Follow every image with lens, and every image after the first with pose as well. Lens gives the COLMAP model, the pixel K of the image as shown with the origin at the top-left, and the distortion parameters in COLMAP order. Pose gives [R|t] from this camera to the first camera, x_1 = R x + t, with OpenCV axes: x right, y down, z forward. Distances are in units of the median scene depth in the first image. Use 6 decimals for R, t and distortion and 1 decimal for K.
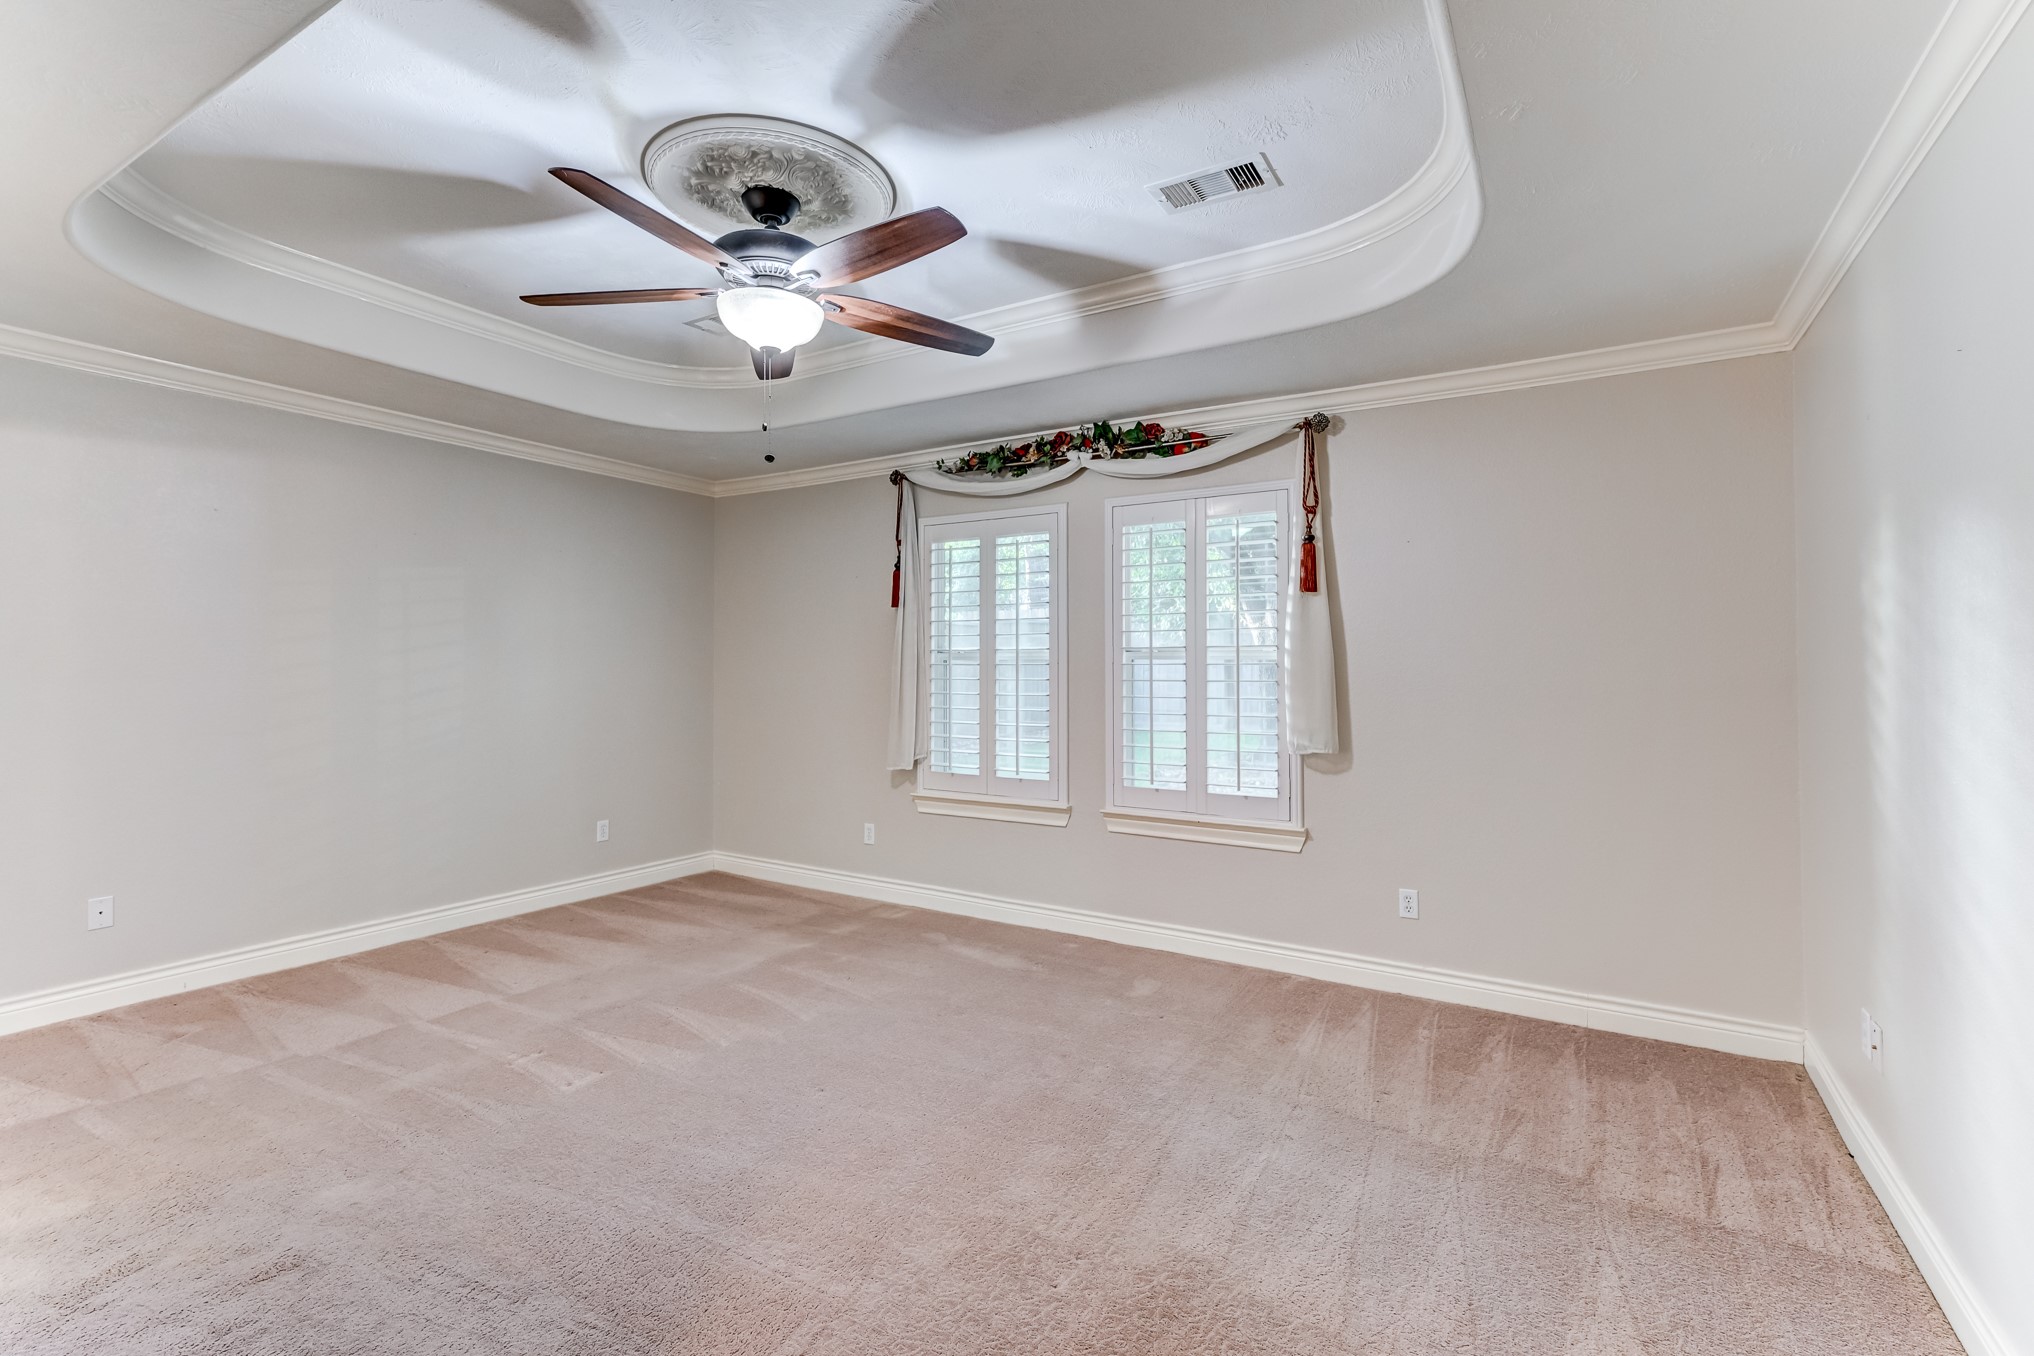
lens RADIAL K [[919.2, 0, 1020.9], [0, 919.2, 656.5], [0, 0, 1]] dist [0.004499, 0.001128]
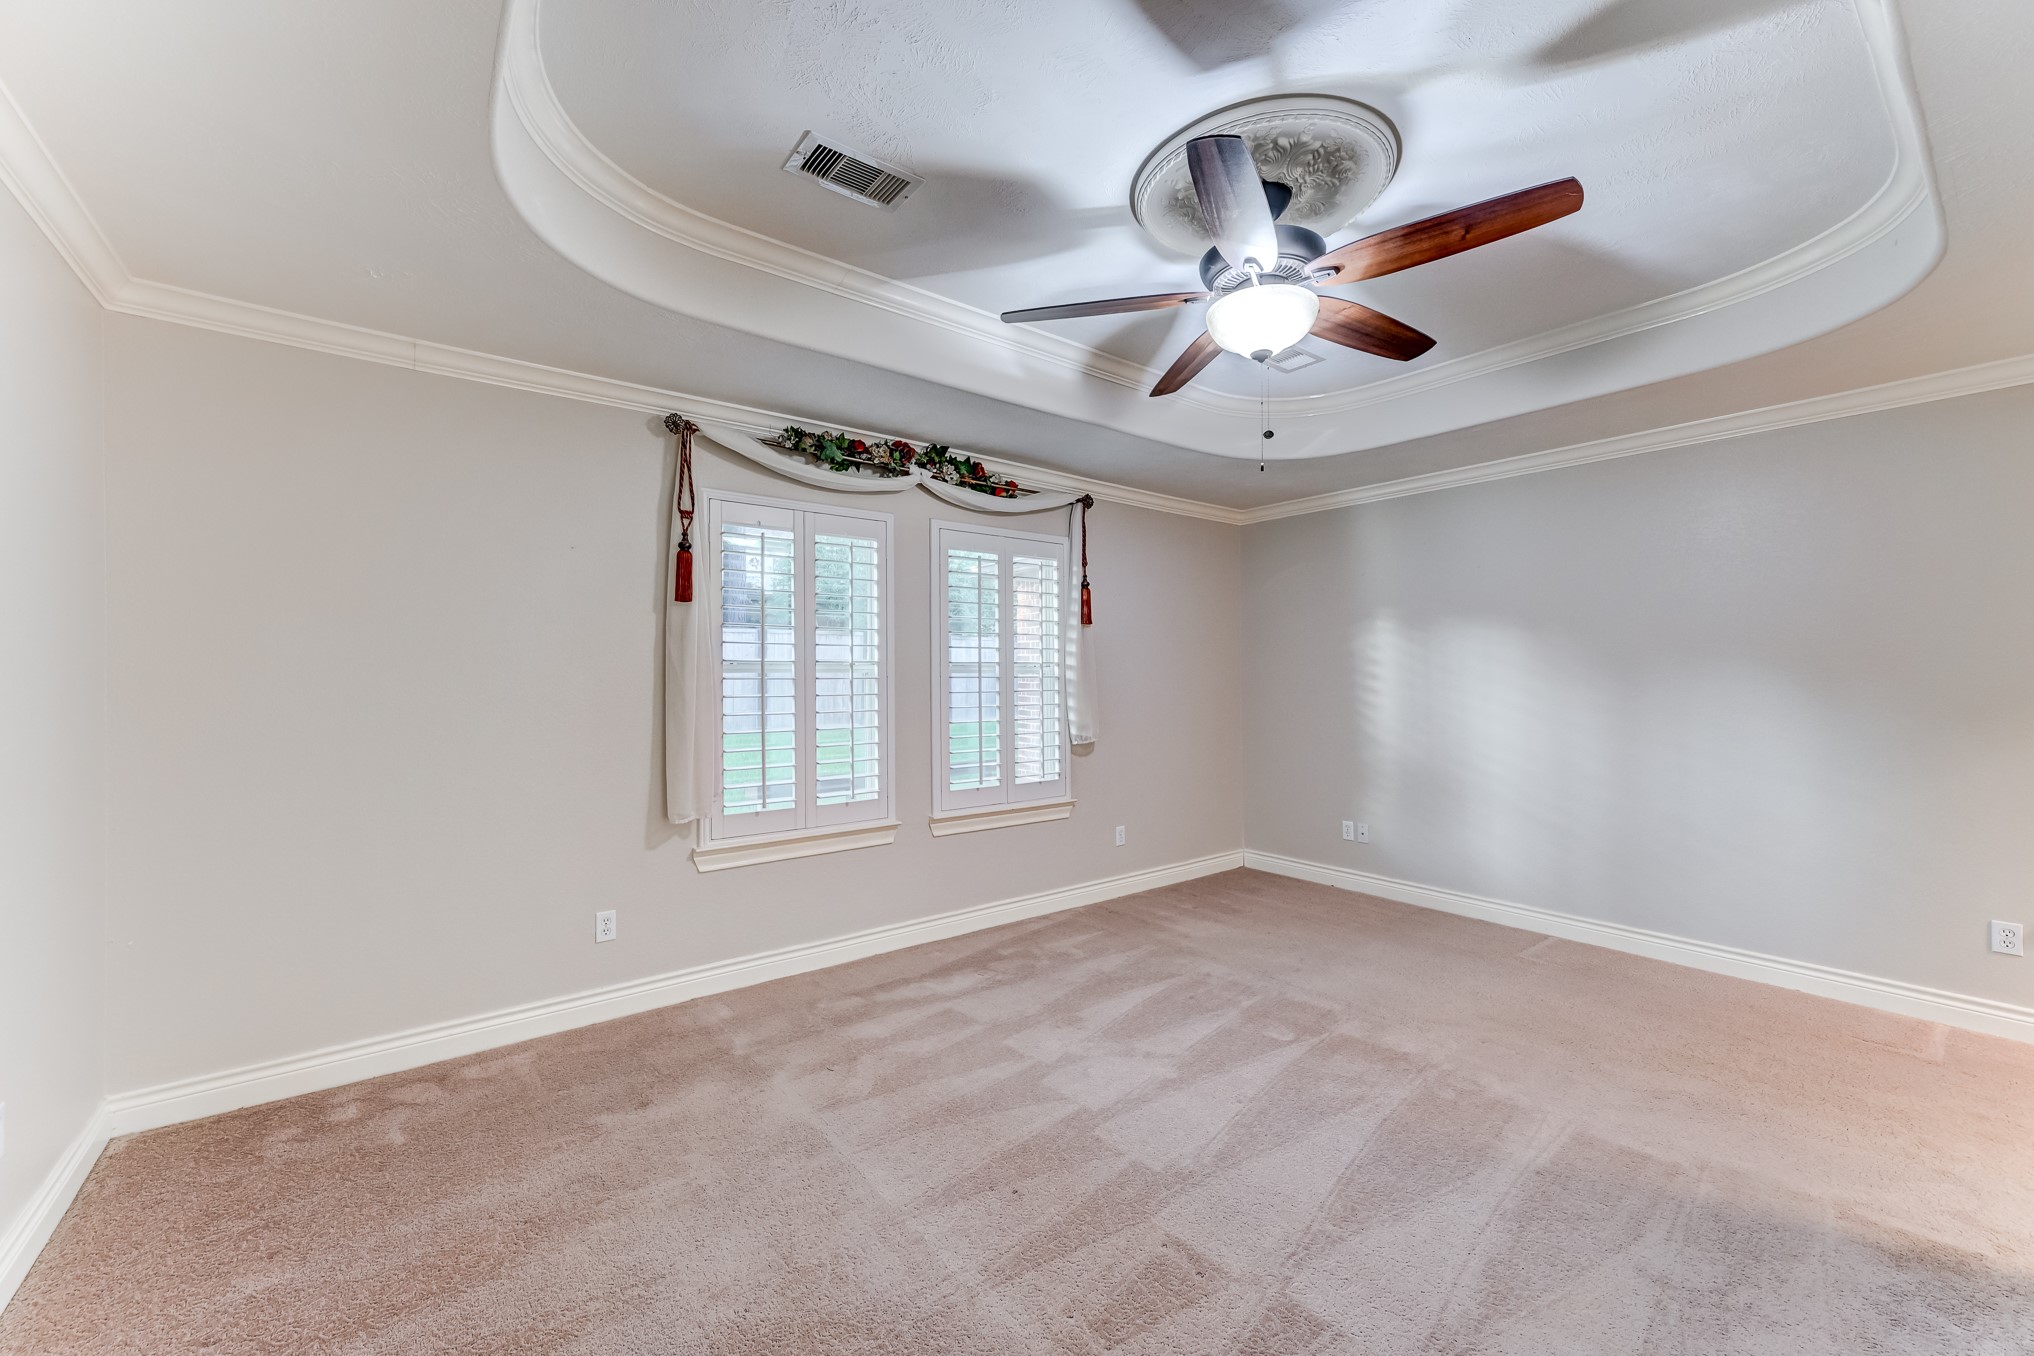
lens RADIAL K [[800.4, 0, 999.7], [0, 800.4, 672.4], [0, 0, 1]] dist [0.010314, -0.000323]
pose [[0.347285, -0.005675, 0.937743, -0.757882], [-0.011589, 0.999879, 0.010343, -0.008485], [-0.937688, -0.014459, 0.347177, 0.631796]]
